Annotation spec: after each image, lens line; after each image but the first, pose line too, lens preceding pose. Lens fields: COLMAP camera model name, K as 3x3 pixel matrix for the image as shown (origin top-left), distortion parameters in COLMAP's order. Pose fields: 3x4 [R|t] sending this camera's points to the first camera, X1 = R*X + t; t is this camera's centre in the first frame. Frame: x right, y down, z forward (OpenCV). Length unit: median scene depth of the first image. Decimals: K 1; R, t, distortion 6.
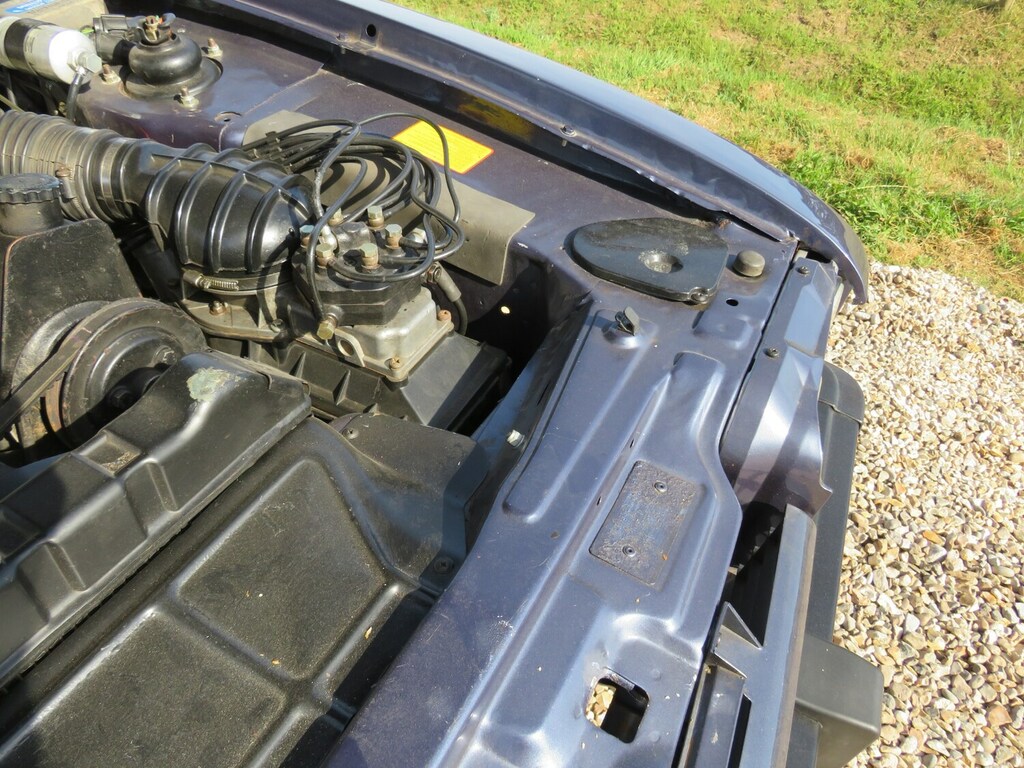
lens RADIAL K [[716.0, 0, 511.4], [0, 716.0, 383.6], [0, 0, 1]] dist [-0.031534, 0.019396]
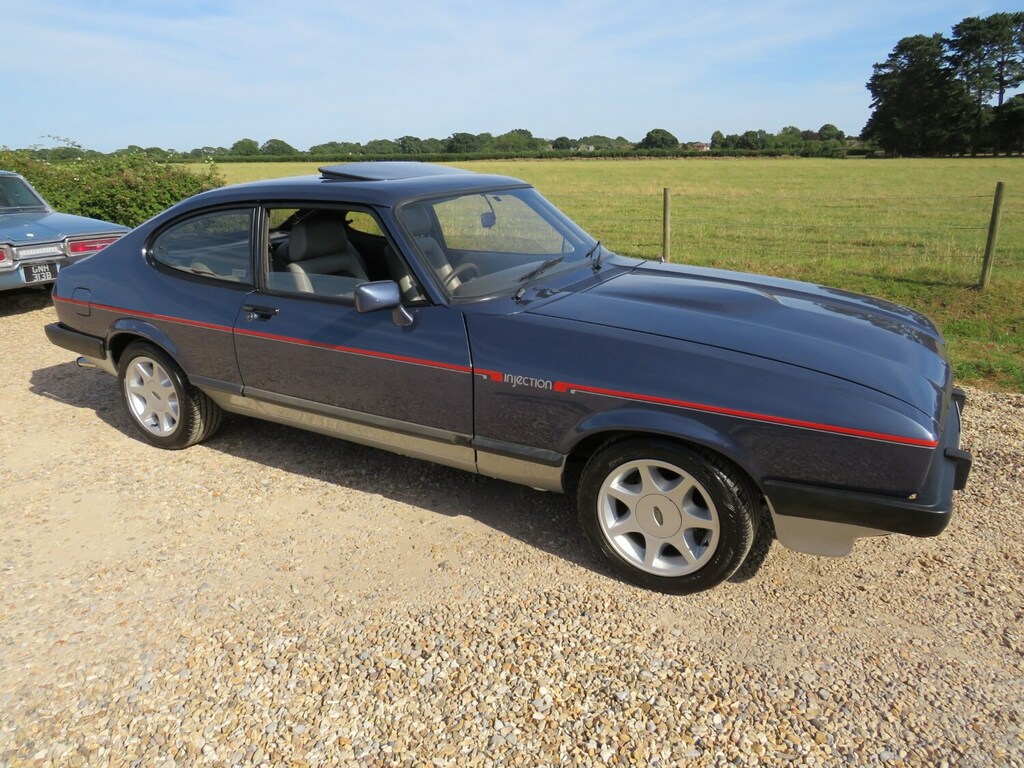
lens RADIAL K [[714.5, 0, 505.5], [0, 714.5, 383.1], [0, 0, 1]] dist [-0.009444, -0.002587]
pose [[0.996906, -0.047807, -0.062387, -0.694873], [0.019411, 0.918910, -0.393988, 0.667566], [0.076163, 0.391559, 0.916996, -1.122800]]
